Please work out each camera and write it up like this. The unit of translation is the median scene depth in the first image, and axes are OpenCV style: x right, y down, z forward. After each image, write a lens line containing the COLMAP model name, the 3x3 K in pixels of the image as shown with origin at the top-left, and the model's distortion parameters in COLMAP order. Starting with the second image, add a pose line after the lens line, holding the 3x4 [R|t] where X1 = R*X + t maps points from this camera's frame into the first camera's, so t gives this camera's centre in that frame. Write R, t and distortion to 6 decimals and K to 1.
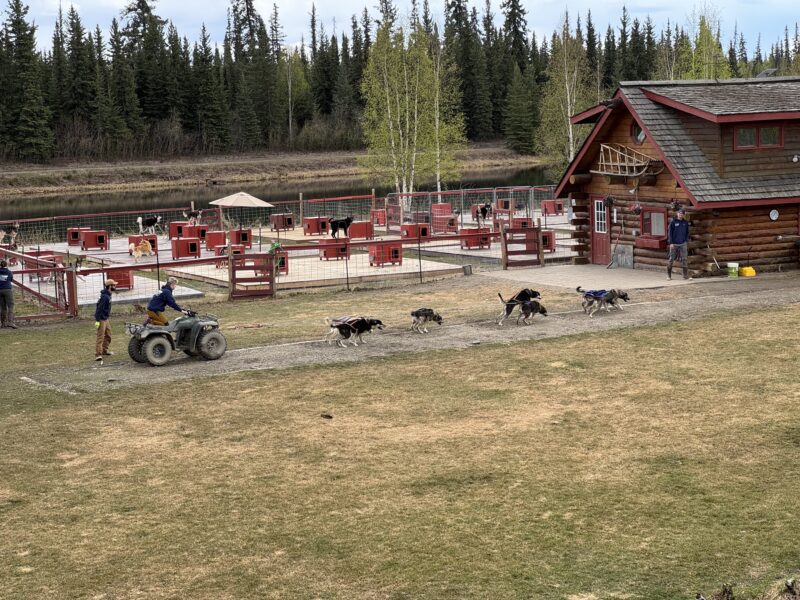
lens RADIAL K [[1728.2, 0, 400.0], [0, 1728.2, 300.0], [0, 0, 1]] dist [0.126356, 0.392285]
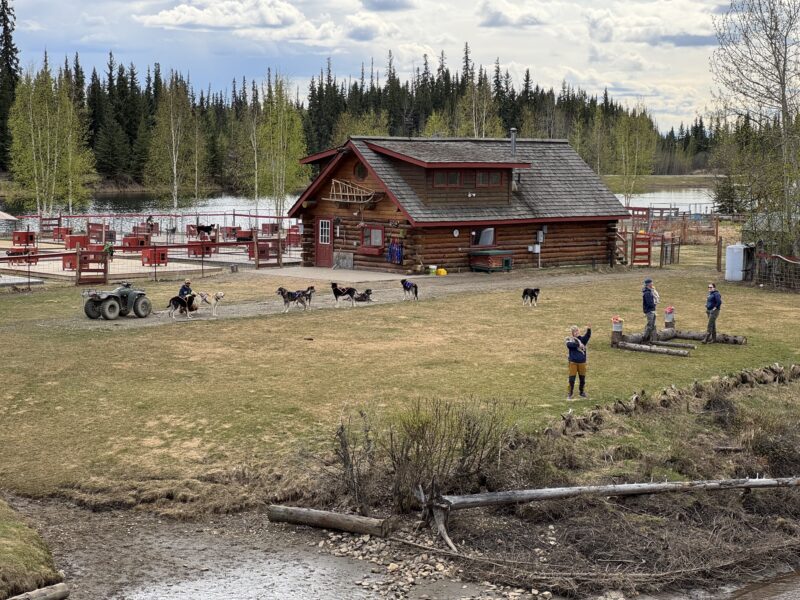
lens RADIAL K [[1809.3, 0, 400.0], [0, 1809.3, 300.0], [0, 0, 1]] dist [0.041286, 0.345349]
pose [[0.939438, 0.015584, 0.342365, -0.321802], [-0.006502, 0.999596, -0.027658, 0.045440], [-0.342658, 0.023757, 0.939160, -0.368620]]
